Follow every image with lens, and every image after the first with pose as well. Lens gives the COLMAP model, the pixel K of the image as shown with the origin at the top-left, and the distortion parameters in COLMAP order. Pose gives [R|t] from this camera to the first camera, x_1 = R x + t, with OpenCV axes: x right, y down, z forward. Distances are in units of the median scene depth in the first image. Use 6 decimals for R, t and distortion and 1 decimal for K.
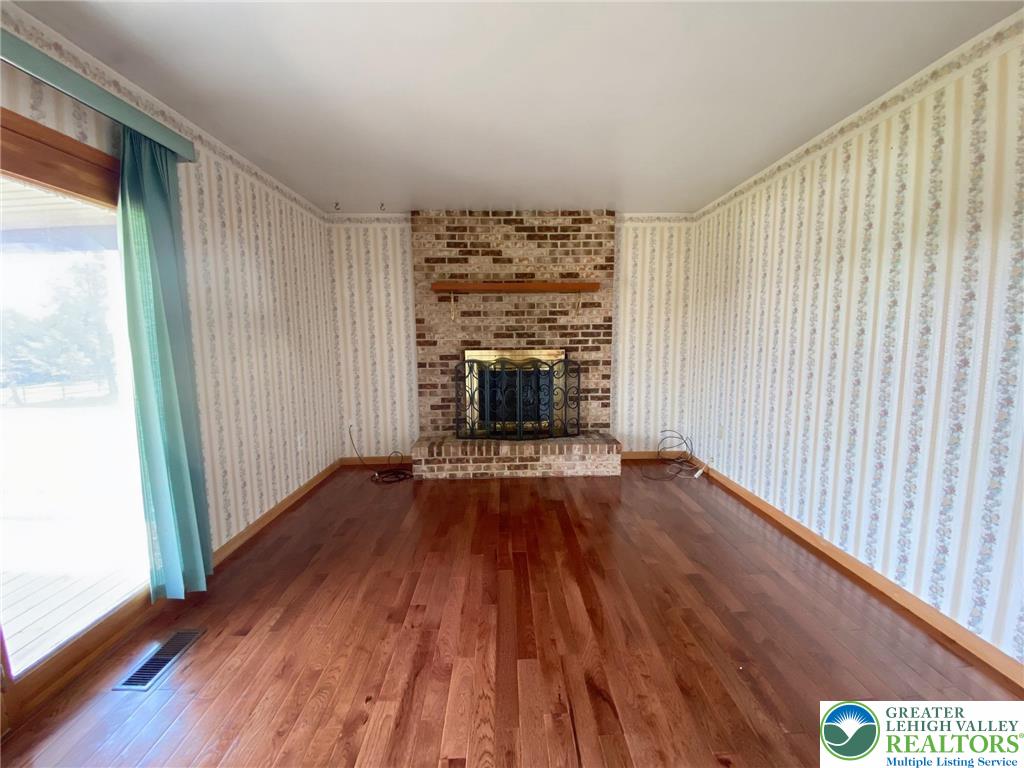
lens RADIAL K [[417.4, 0, 510.9], [0, 417.4, 378.7], [0, 0, 1]] dist [-0.021448, -0.003990]
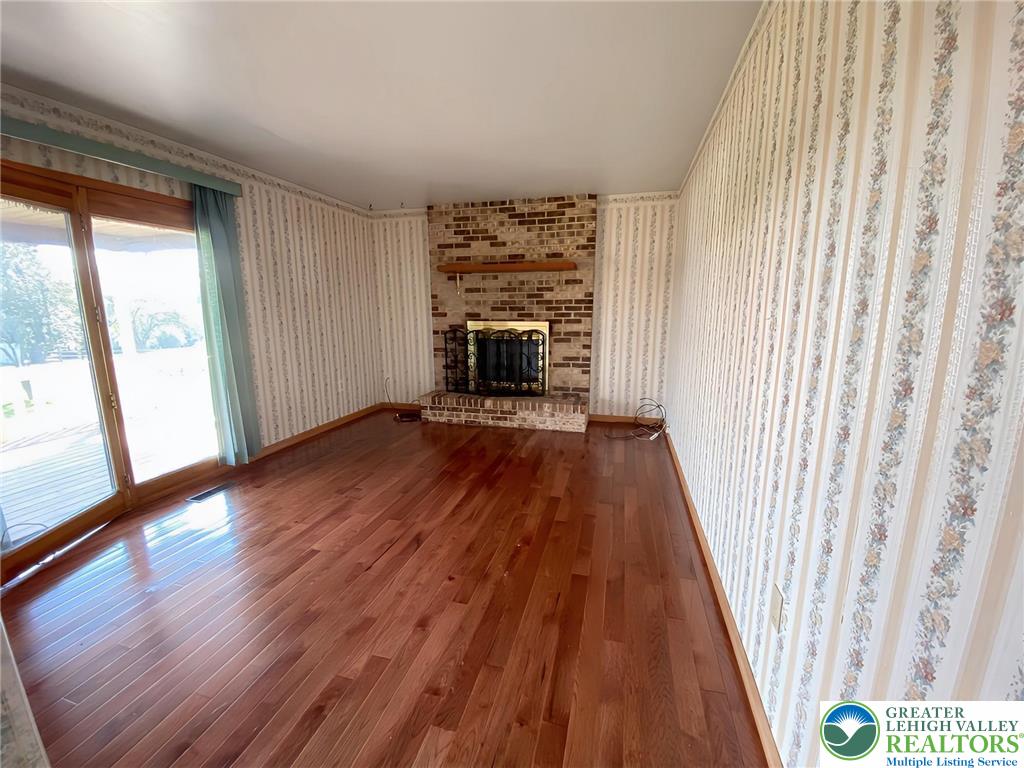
lens RADIAL K [[417.4, 0, 509.7], [0, 417.4, 383.3], [0, 0, 1]] dist [-0.021448, -0.003990]
pose [[0.958123, 0.056955, -0.280636, 0.363621], [-0.036115, 0.996229, 0.078884, 0.013277], [0.284070, -0.065446, 0.956567, -0.140195]]
